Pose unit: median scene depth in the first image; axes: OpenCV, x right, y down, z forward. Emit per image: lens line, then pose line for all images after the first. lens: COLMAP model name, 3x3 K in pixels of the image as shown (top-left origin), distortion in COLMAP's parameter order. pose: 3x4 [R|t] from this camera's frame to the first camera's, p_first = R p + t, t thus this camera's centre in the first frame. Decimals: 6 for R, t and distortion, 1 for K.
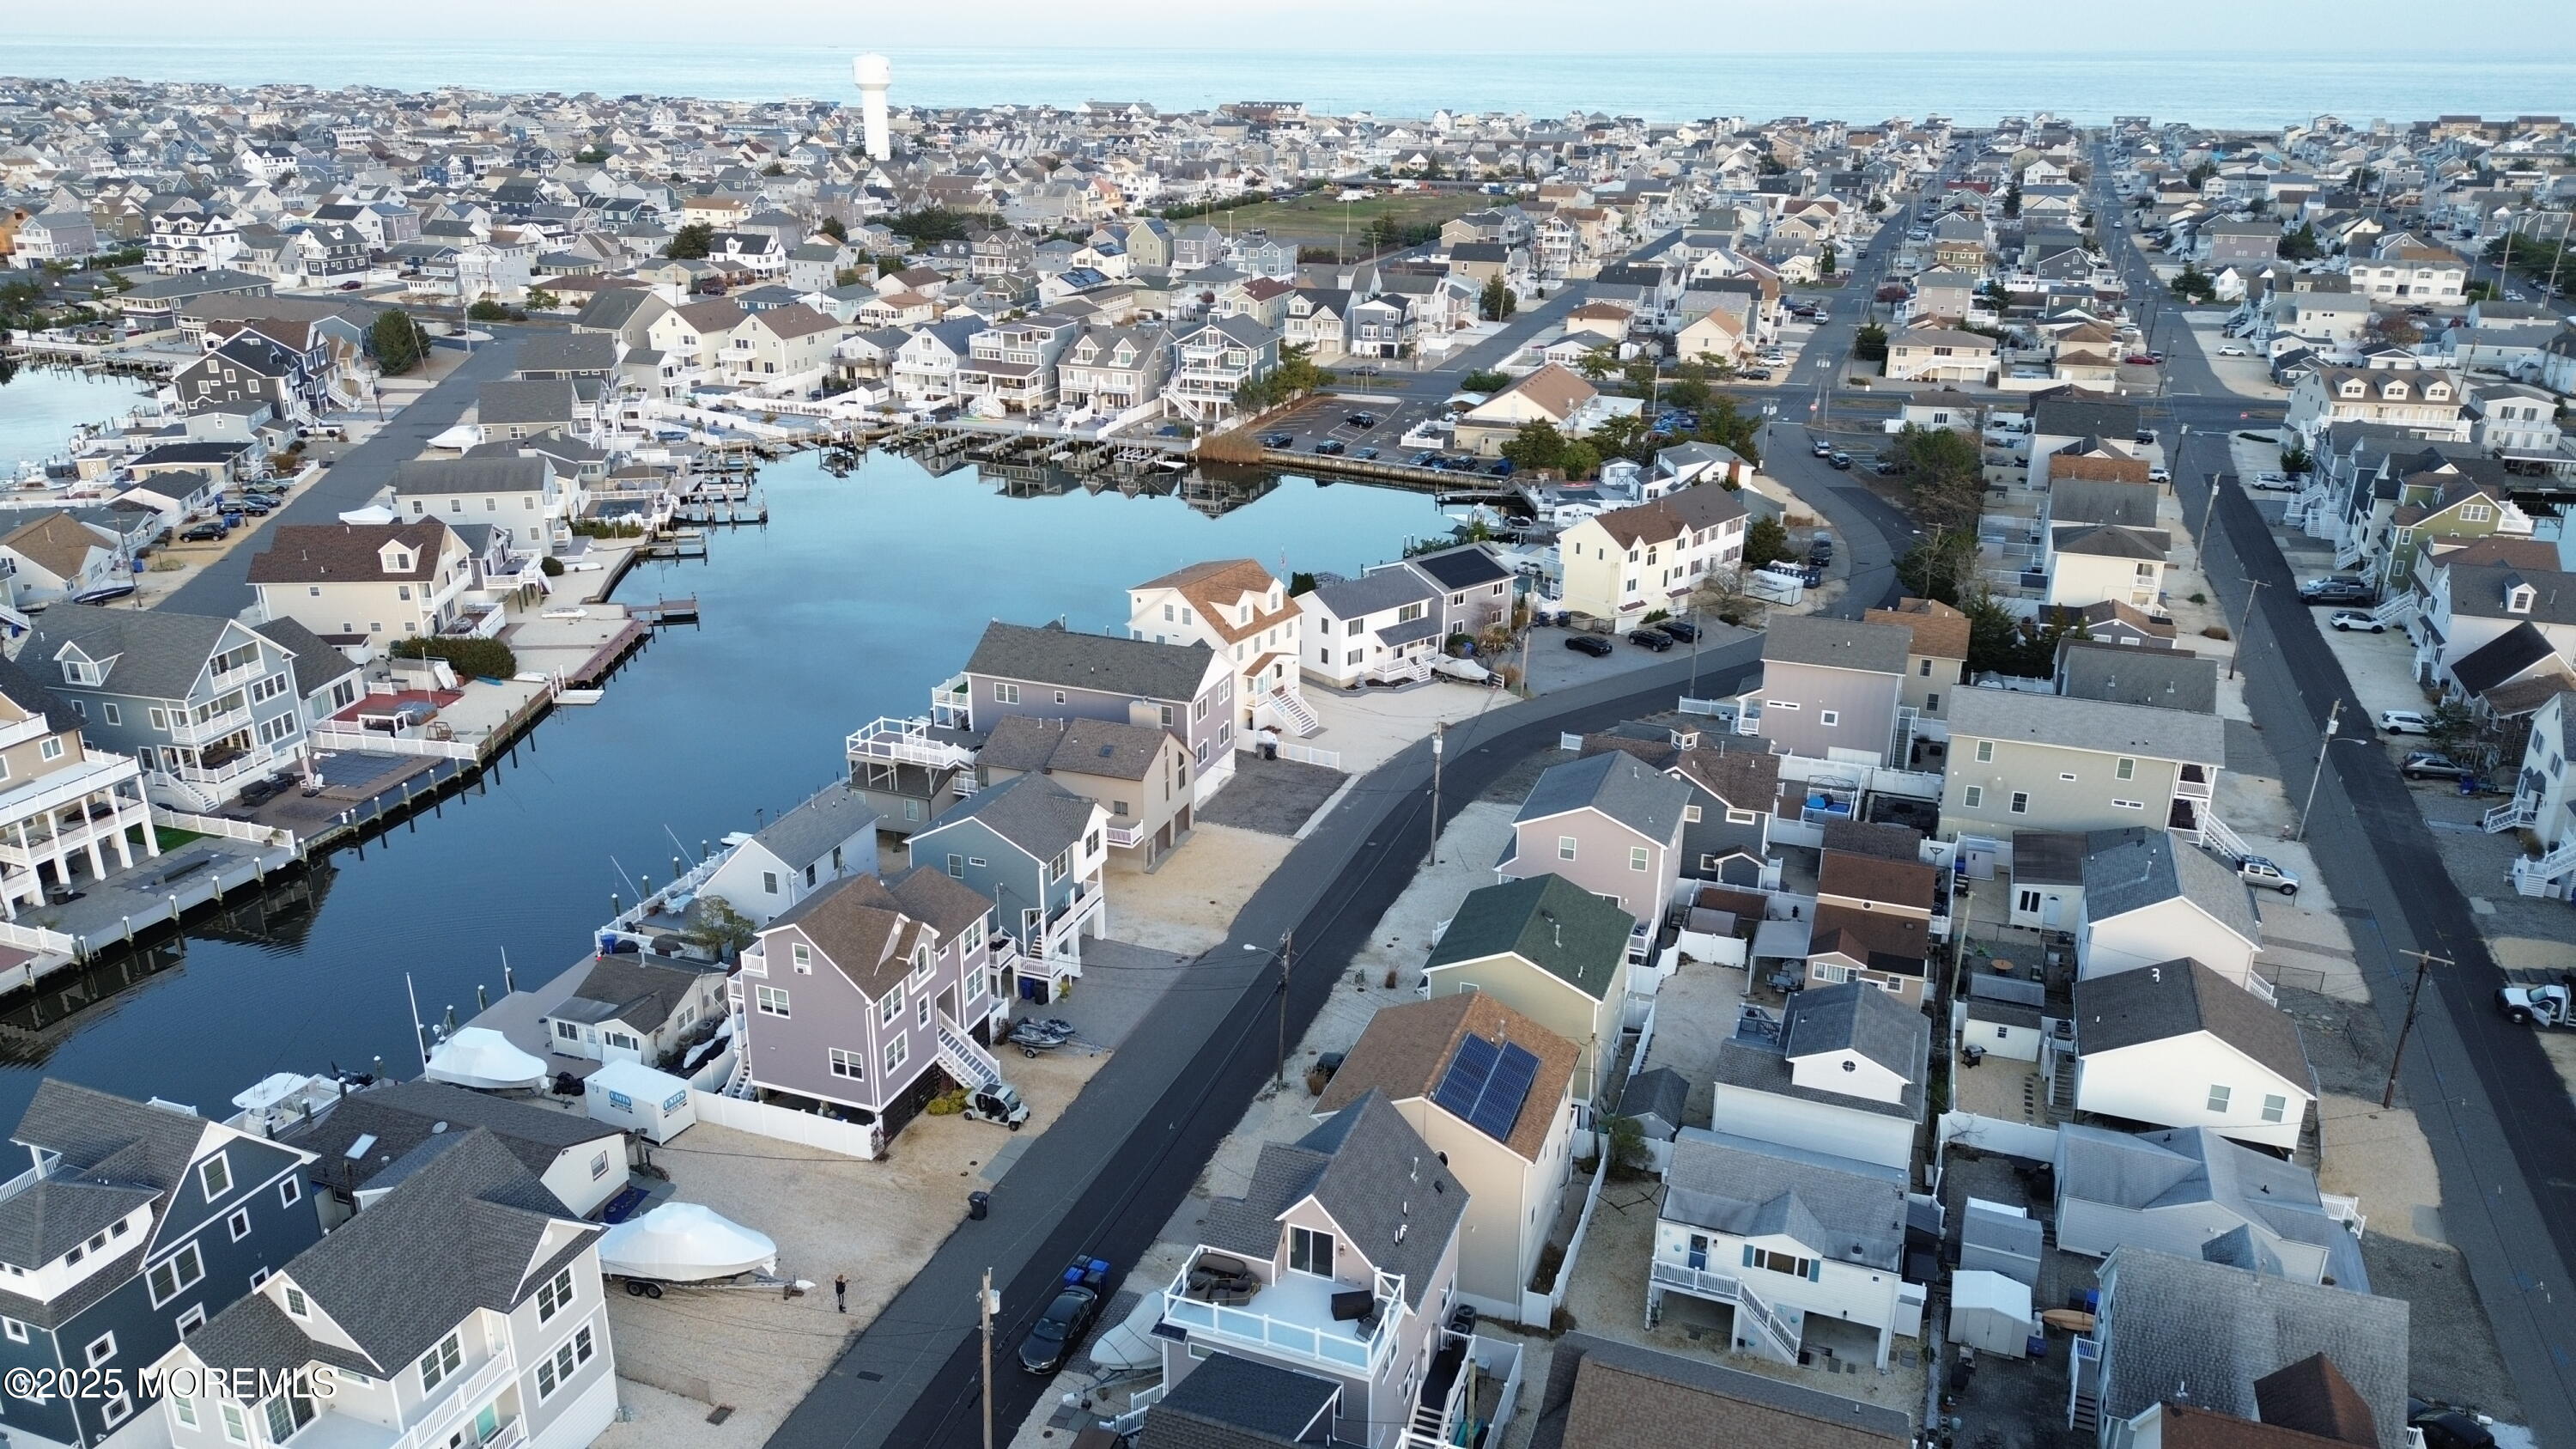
lens RADIAL K [[1809.5, 0, 1288.5], [0, 1809.5, 729.4], [0, 0, 1]] dist [0.073324, -0.068377]
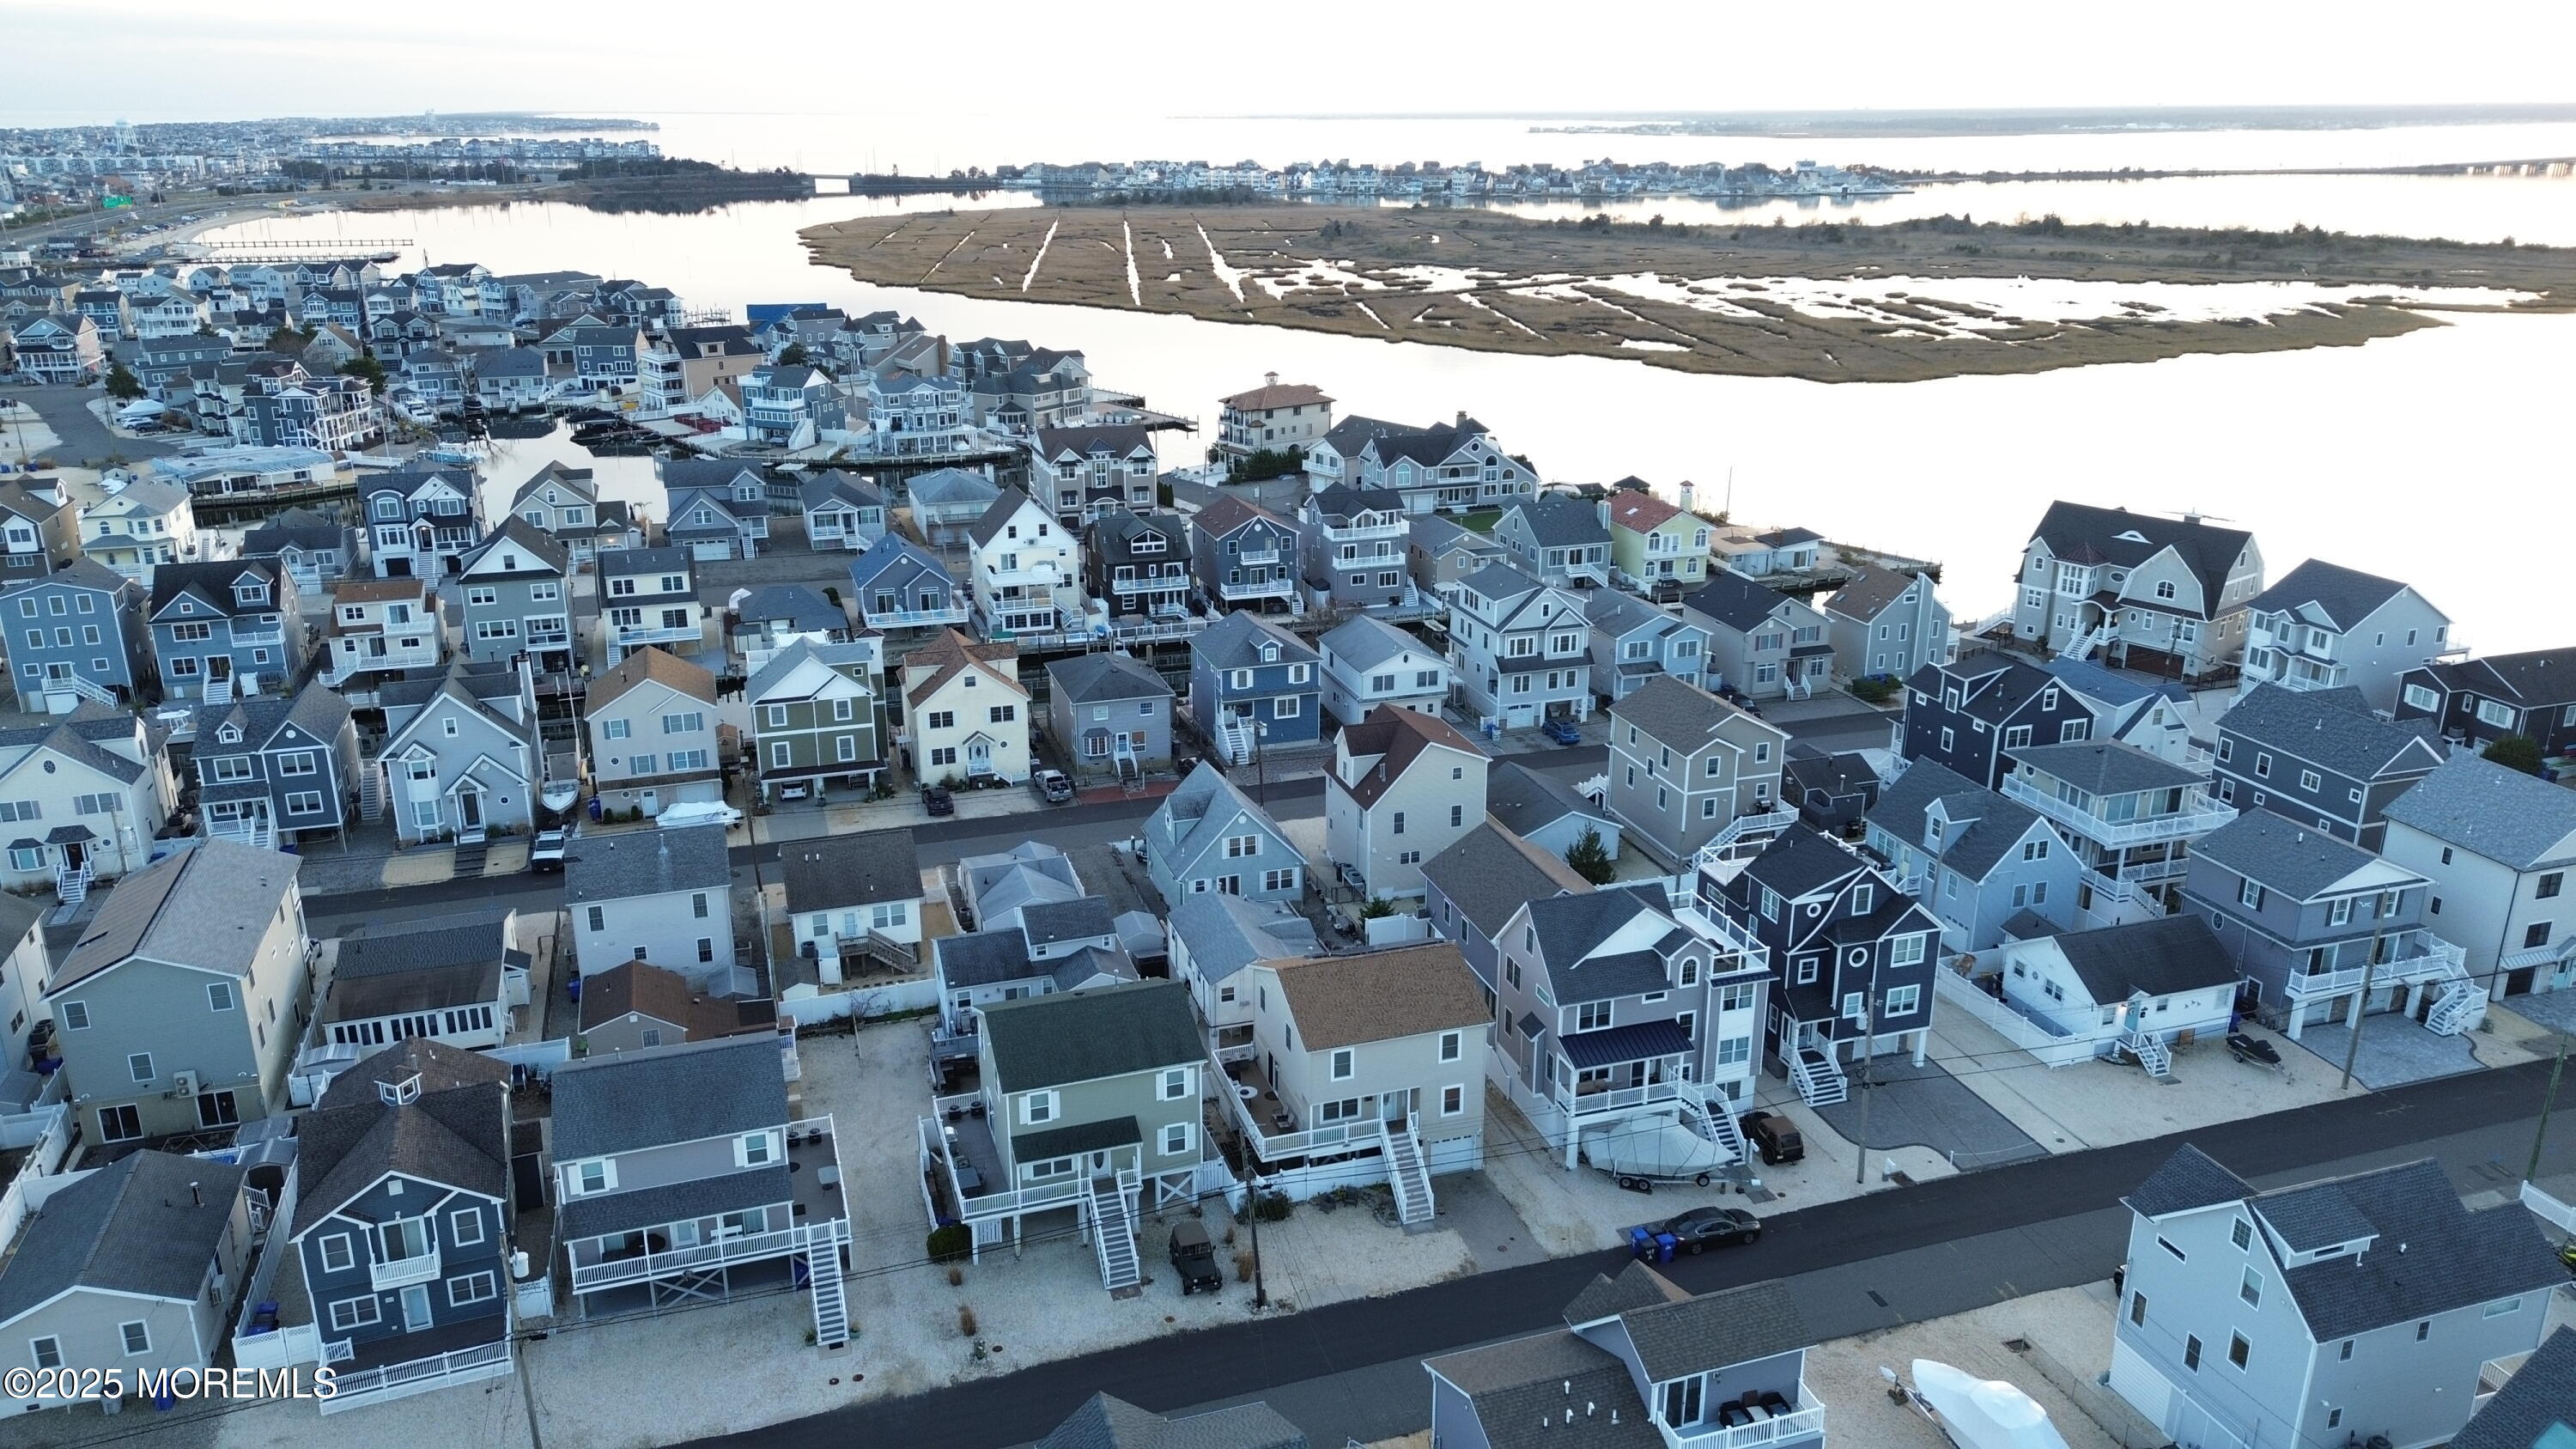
lens RADIAL K [[1805.9, 0, 1292.2], [0, 1805.9, 730.5], [0, 0, 1]] dist [0.093297, -0.096239]
pose [[-0.623760, -0.257206, 0.738084, -0.352252], [0.271756, 0.814026, 0.513333, -0.278384], [-0.732852, 0.520775, -0.437860, 0.751660]]
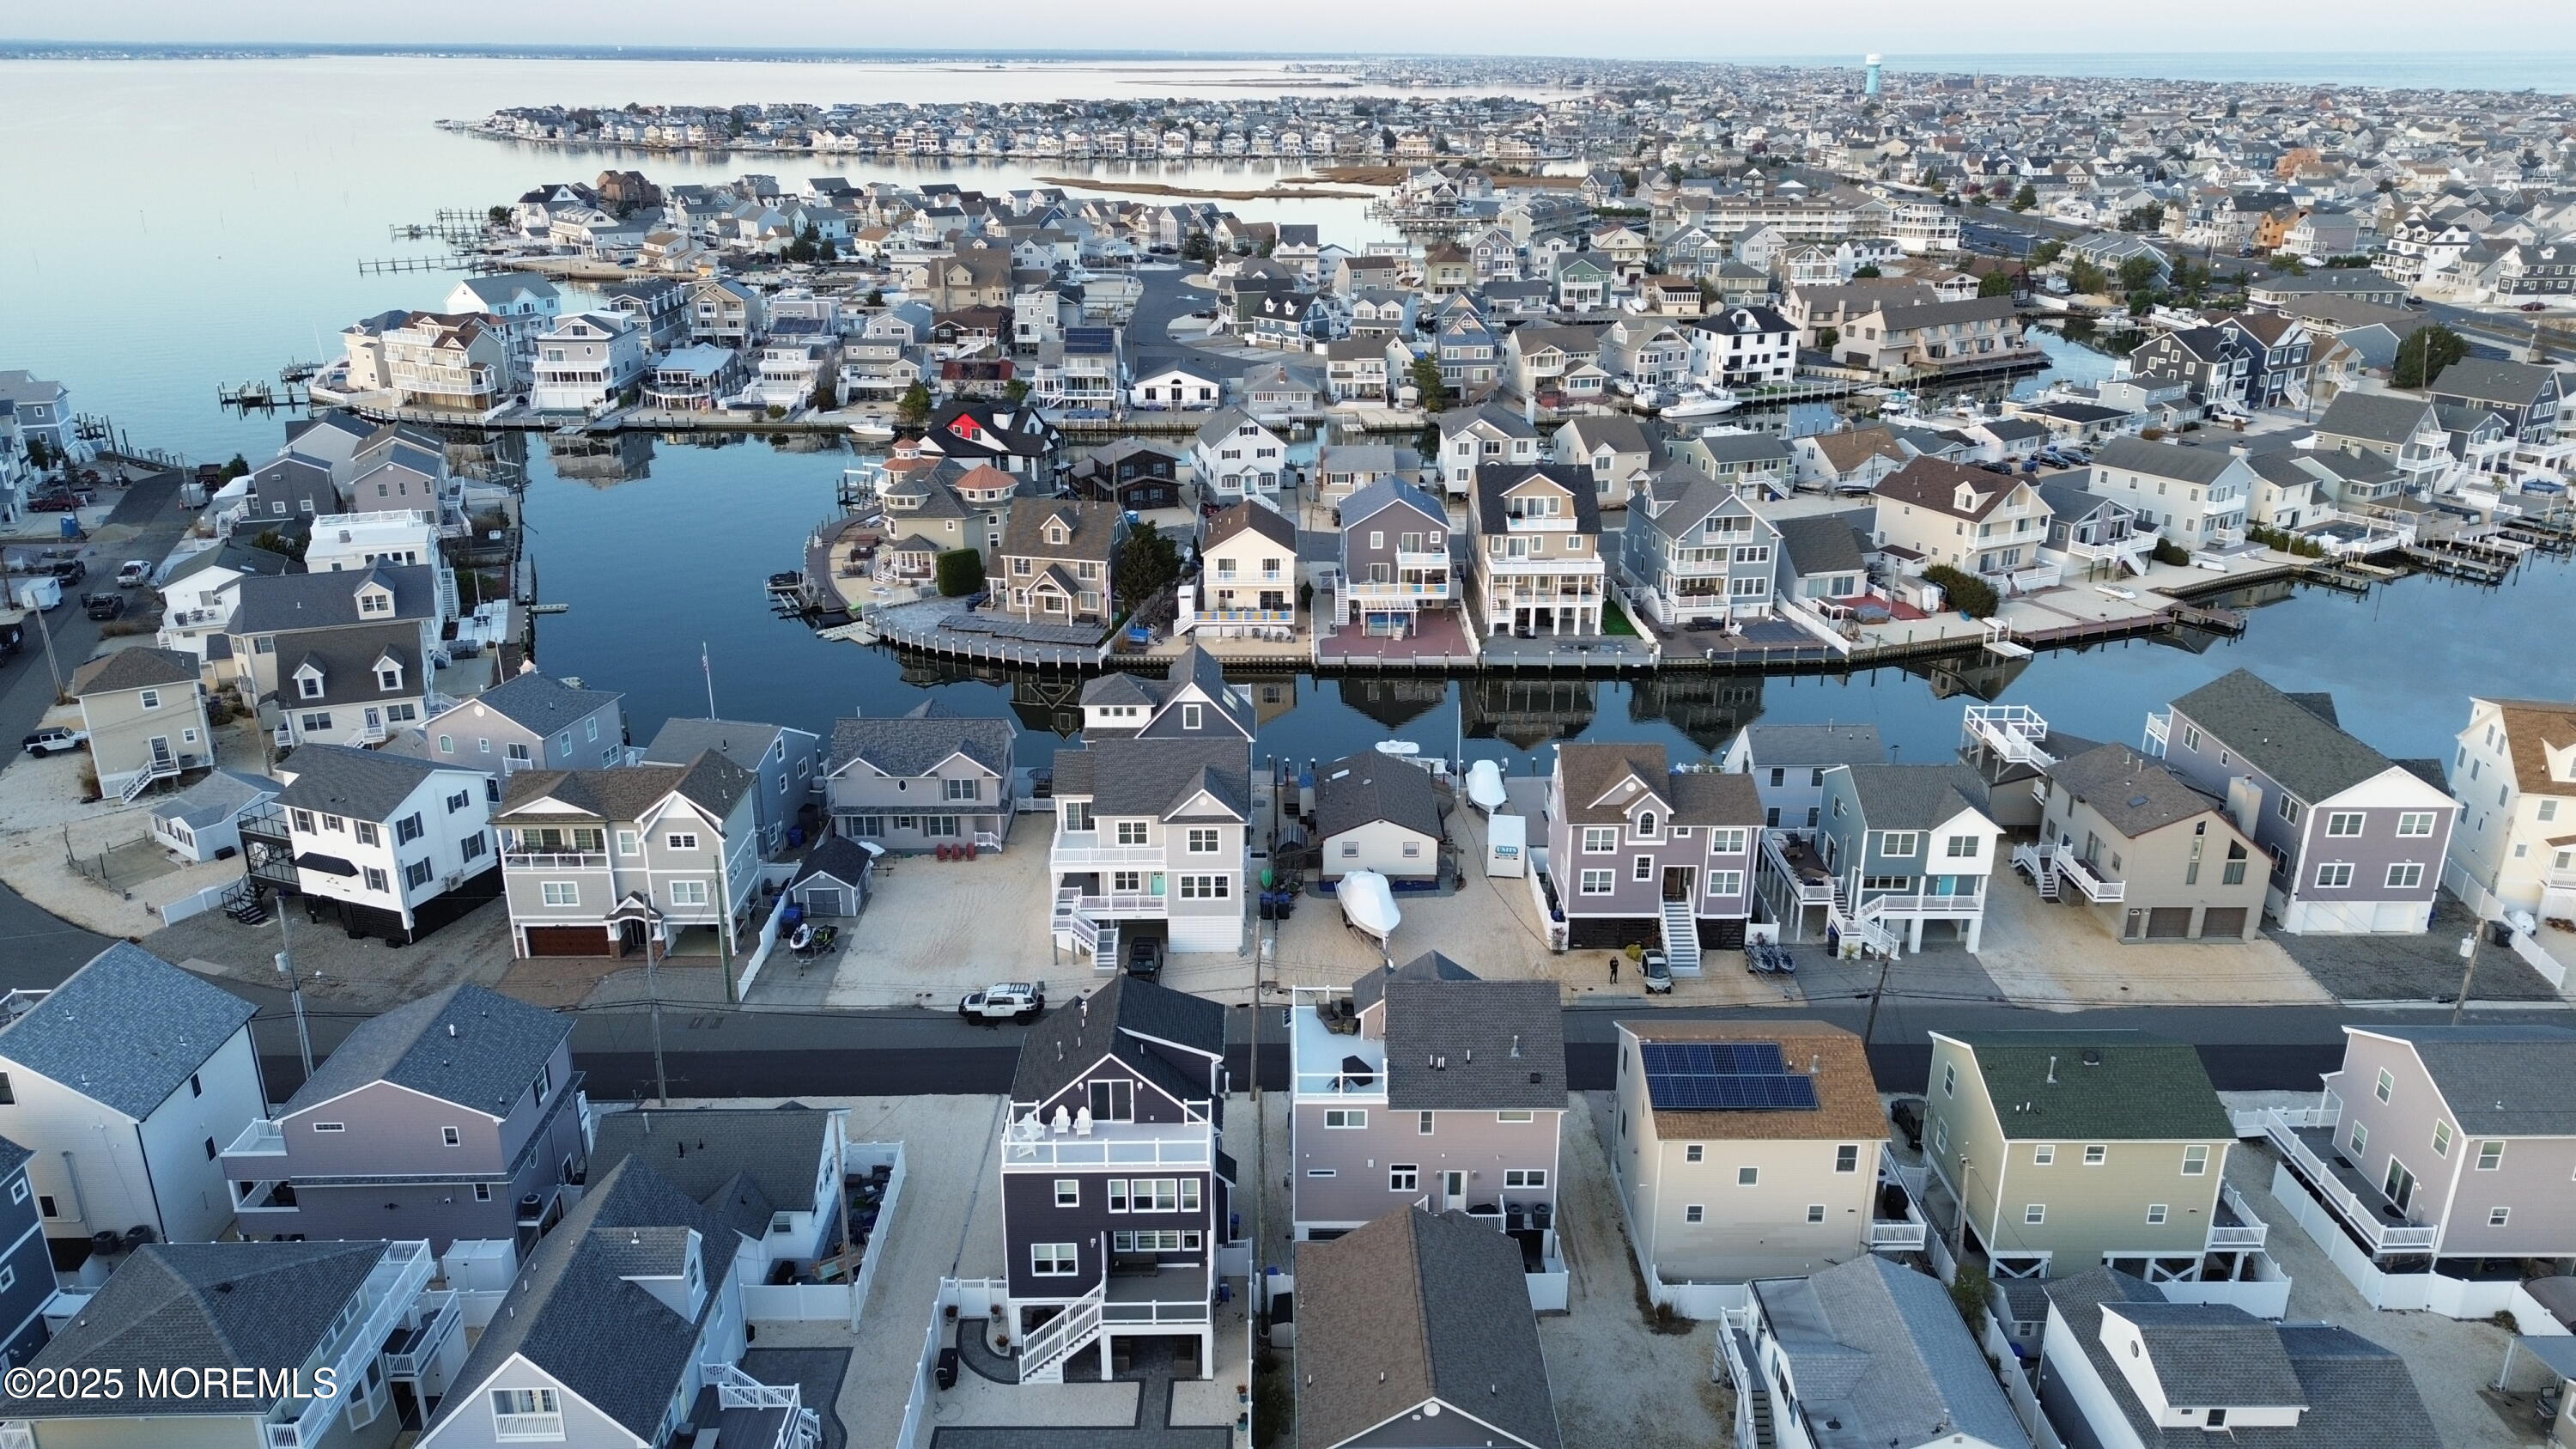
lens RADIAL K [[1809.5, 0, 1288.5], [0, 1809.5, 729.4], [0, 0, 1]] dist [0.073324, -0.068377]
pose [[0.360694, 0.320809, -0.875775, 0.422642], [-0.328203, 0.922584, 0.202783, -0.053256], [0.873031, 0.214289, 0.438061, 0.157339]]
